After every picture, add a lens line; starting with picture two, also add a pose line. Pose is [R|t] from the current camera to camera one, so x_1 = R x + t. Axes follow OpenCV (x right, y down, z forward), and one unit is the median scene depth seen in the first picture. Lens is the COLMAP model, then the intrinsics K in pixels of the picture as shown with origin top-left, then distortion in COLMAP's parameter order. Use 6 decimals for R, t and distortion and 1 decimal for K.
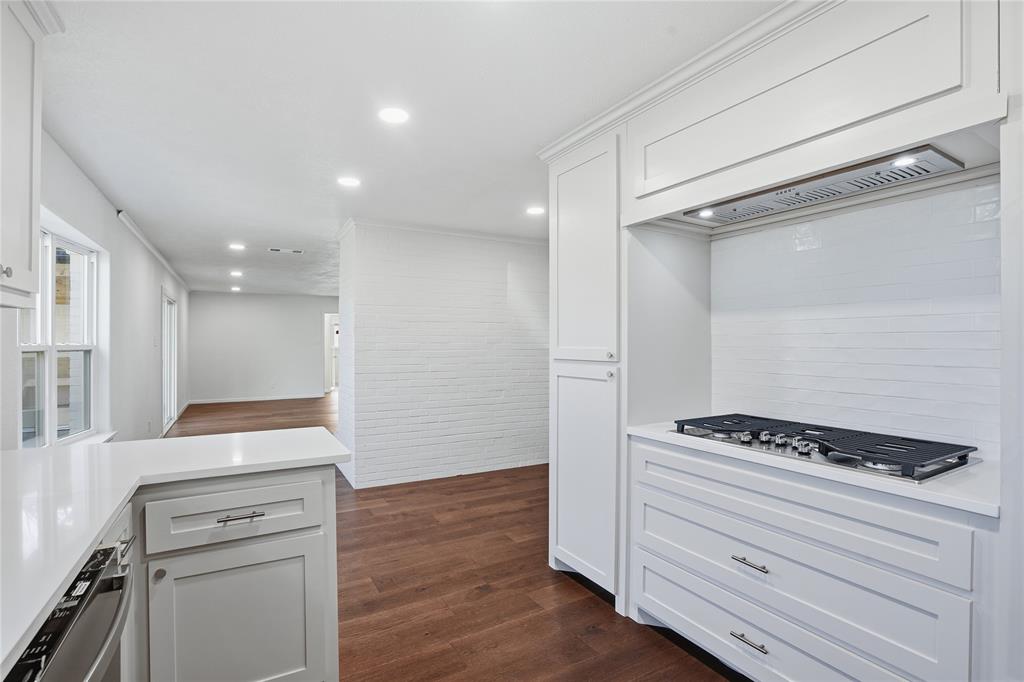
lens RADIAL K [[475.9, 0, 500.3], [0, 475.9, 346.6], [0, 0, 1]] dist [-0.056368, 0.020865]
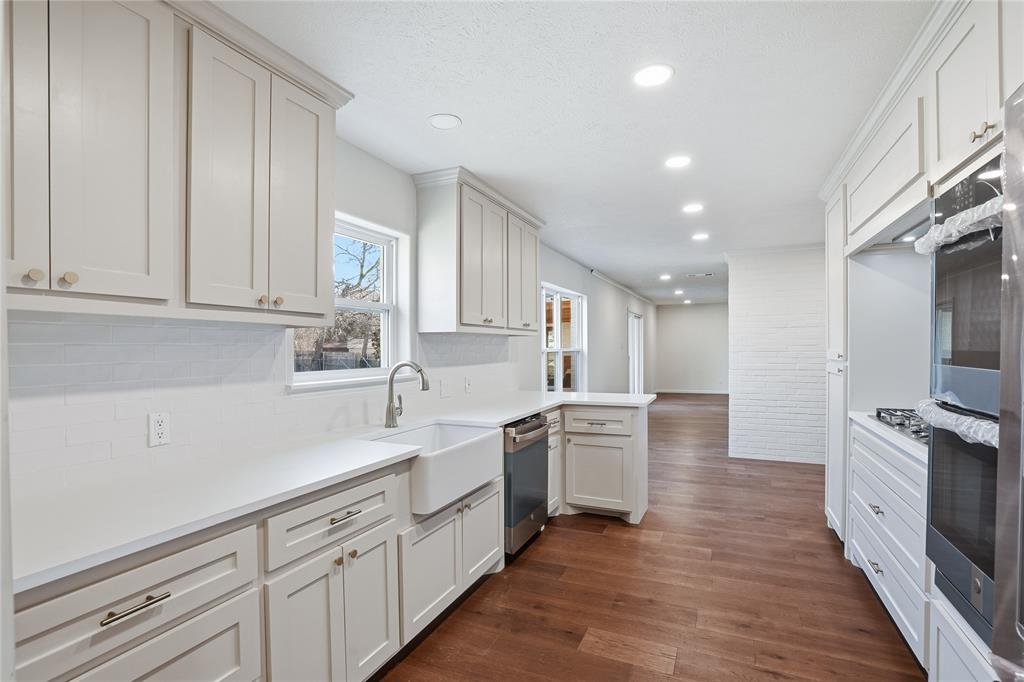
lens RADIAL K [[476.5, 0, 508.4], [0, 476.5, 349.3], [0, 0, 1]] dist [-0.058566, 0.018592]
pose [[0.580954, -0.001377, -0.813935, 0.522878], [0.006068, 0.999978, 0.002639, -0.007500], [0.813913, -0.006472, 0.580950, -0.344036]]
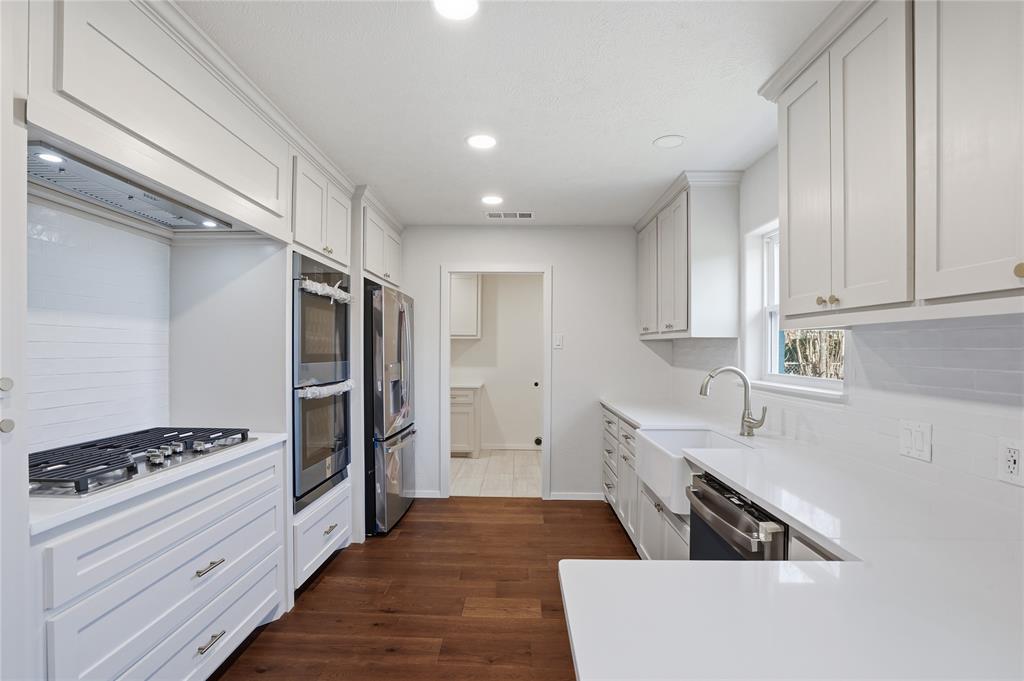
lens RADIAL K [[476.5, 0, 508.4], [0, 476.5, 348.8], [0, 0, 1]] dist [-0.058566, 0.018592]
pose [[-0.859258, -0.002619, 0.511536, -0.280578], [-0.003450, 0.999994, -0.000675, -0.013667], [-0.511531, -0.002344, -0.859261, 0.776231]]
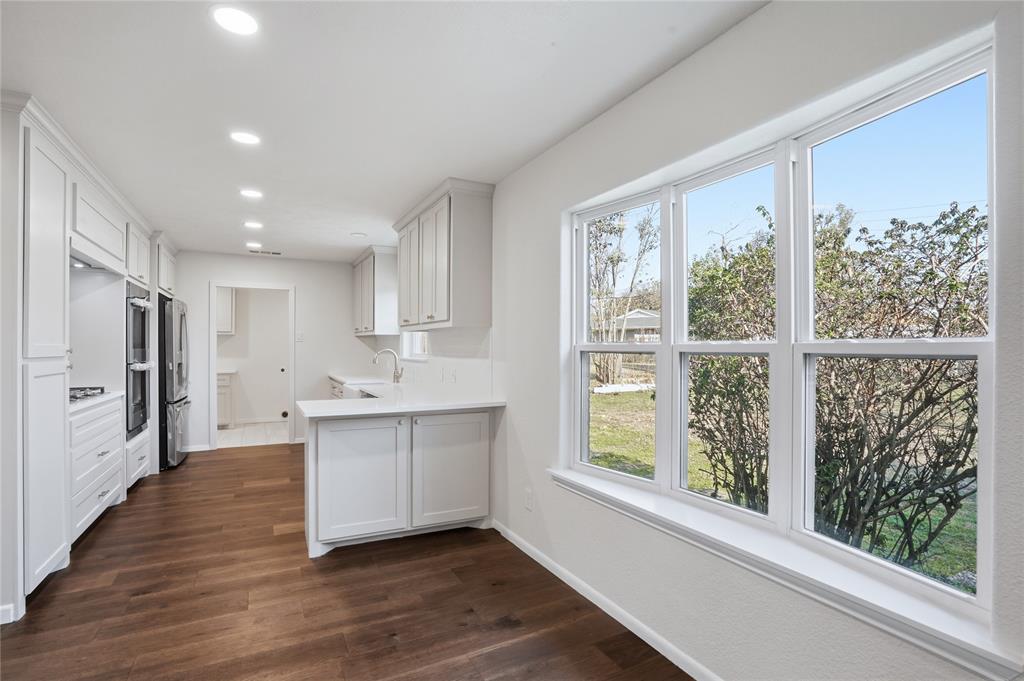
lens RADIAL K [[476.5, 0, 508.4], [0, 476.5, 348.8], [0, 0, 1]] dist [-0.058566, 0.018592]
pose [[-0.999669, -0.000136, 0.025729, -0.629759], [0.000021, 0.999981, 0.006124, 0.003104], [-0.025730, 0.006123, -0.999650, 1.482769]]
